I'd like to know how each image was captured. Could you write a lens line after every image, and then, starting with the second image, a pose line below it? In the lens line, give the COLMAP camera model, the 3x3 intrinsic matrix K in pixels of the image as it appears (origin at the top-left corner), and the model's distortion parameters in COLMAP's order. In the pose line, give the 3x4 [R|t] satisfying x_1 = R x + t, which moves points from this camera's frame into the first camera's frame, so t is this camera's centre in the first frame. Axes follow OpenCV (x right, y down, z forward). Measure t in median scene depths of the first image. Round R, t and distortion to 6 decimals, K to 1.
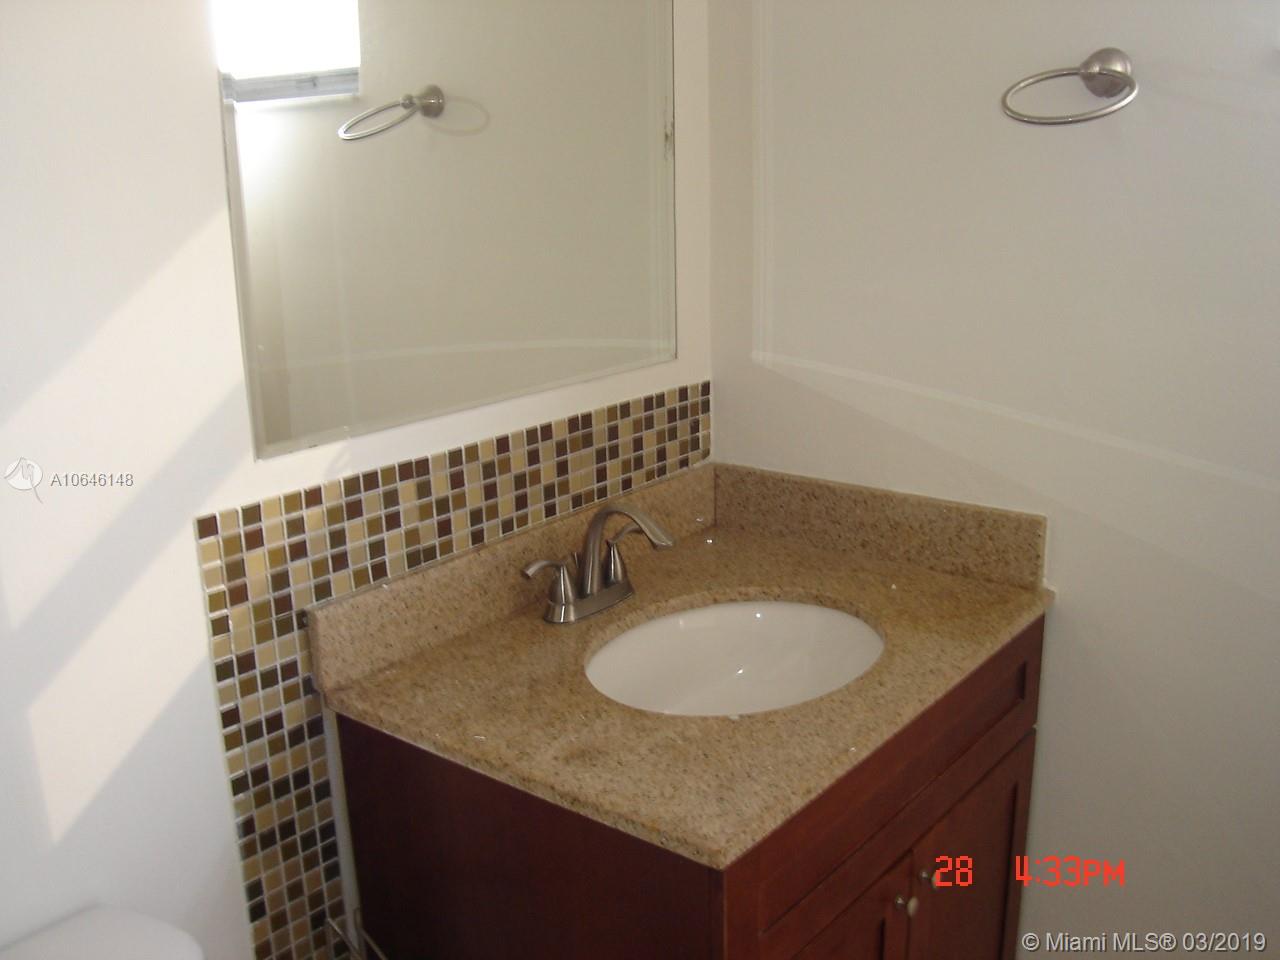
lens RADIAL K [[1237.7, 0, 640.0], [0, 1237.7, 480.0], [0, 0, 1]] dist [-0.171493, 0.143063]
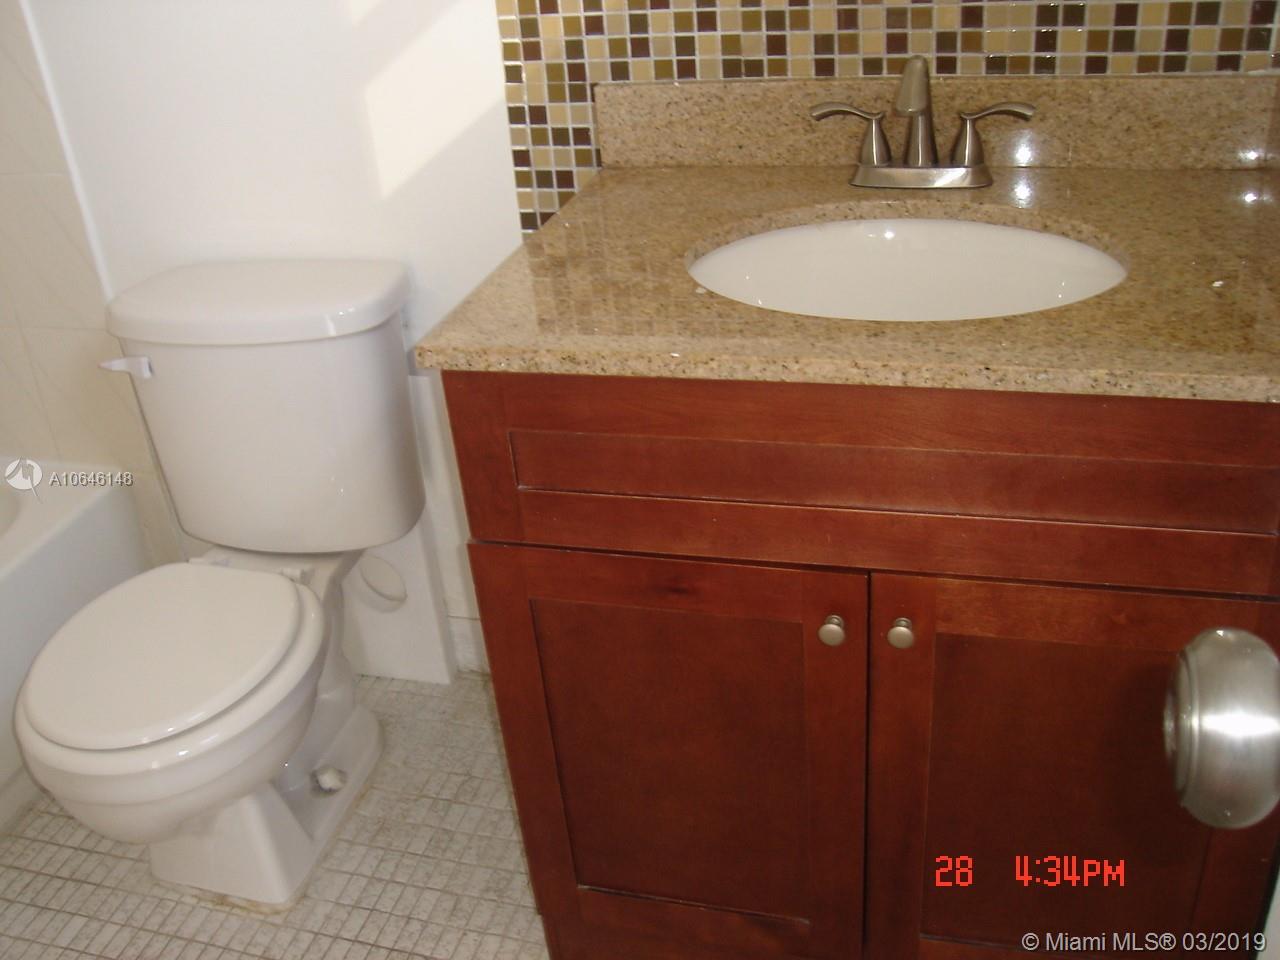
lens RADIAL K [[1237.7, 0, 640.0], [0, 1237.7, 480.0], [0, 0, 1]] dist [-0.171493, 0.143063]
pose [[0.414823, 0.450038, -0.790814, 0.717987], [-0.172187, 0.892243, 0.417438, -0.034584], [0.893461, -0.036995, 0.447614, 0.524487]]
